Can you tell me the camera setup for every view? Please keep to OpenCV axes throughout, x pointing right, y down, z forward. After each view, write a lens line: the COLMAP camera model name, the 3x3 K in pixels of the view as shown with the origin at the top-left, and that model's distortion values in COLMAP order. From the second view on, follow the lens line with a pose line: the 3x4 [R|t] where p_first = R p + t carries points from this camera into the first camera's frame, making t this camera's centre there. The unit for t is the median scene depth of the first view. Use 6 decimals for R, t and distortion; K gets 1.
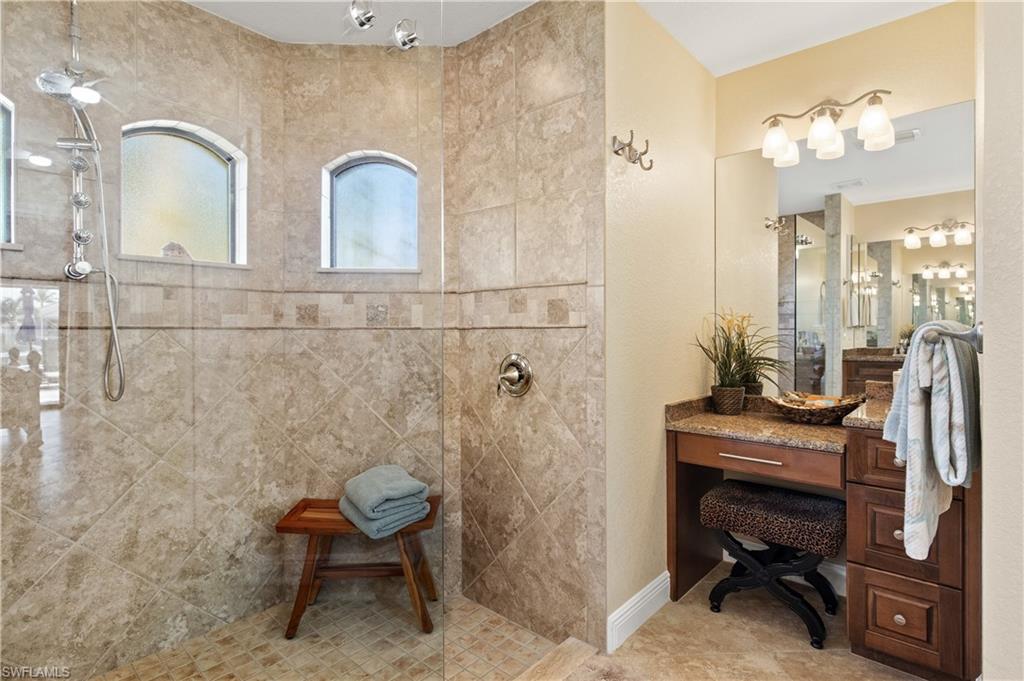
lens RADIAL K [[507.3, 0, 513.5], [0, 507.3, 331.9], [0, 0, 1]] dist [0.001650, -0.002533]
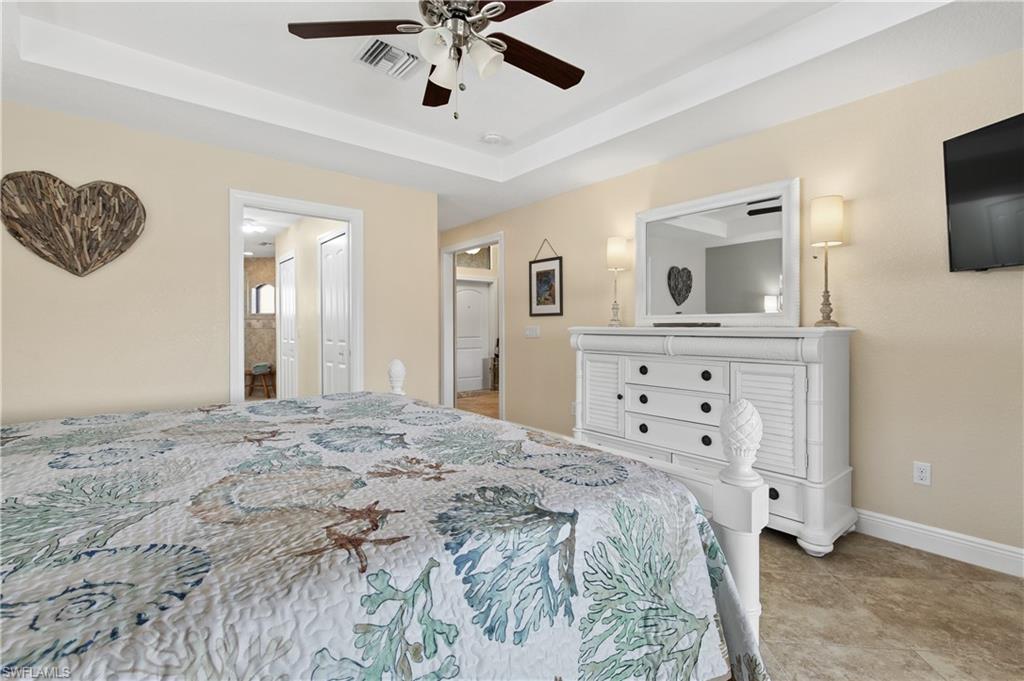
lens RADIAL K [[467.0, 0, 511.9], [0, 467.0, 336.5], [0, 0, 1]] dist [0.005012, -0.000099]
pose [[0.988310, 0.012424, -0.151954, 2.224267], [-0.011292, 0.999902, 0.008312, 0.004558], [0.152042, -0.006499, 0.988353, -2.353799]]
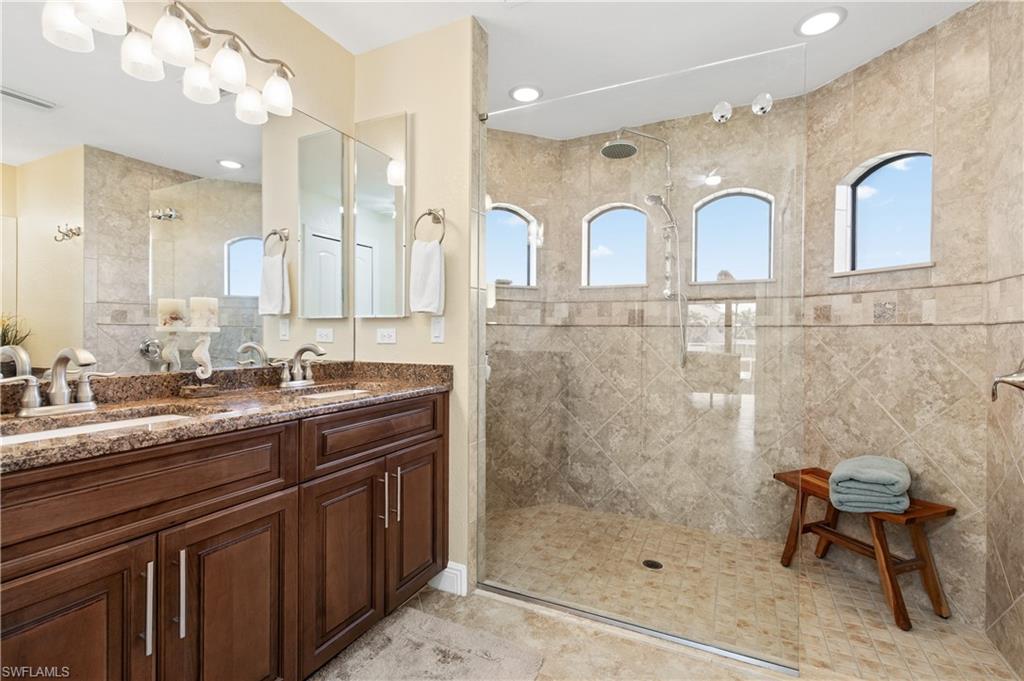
lens RADIAL K [[467.0, 0, 516.5], [0, 467.0, 339.8], [0, 0, 1]] dist [0.005012, -0.000099]
pose [[0.271147, 0.017364, -0.962381, 0.452313], [-0.009045, 0.999839, 0.015491, 0.015245], [0.962495, 0.004504, 0.271261, 0.016015]]
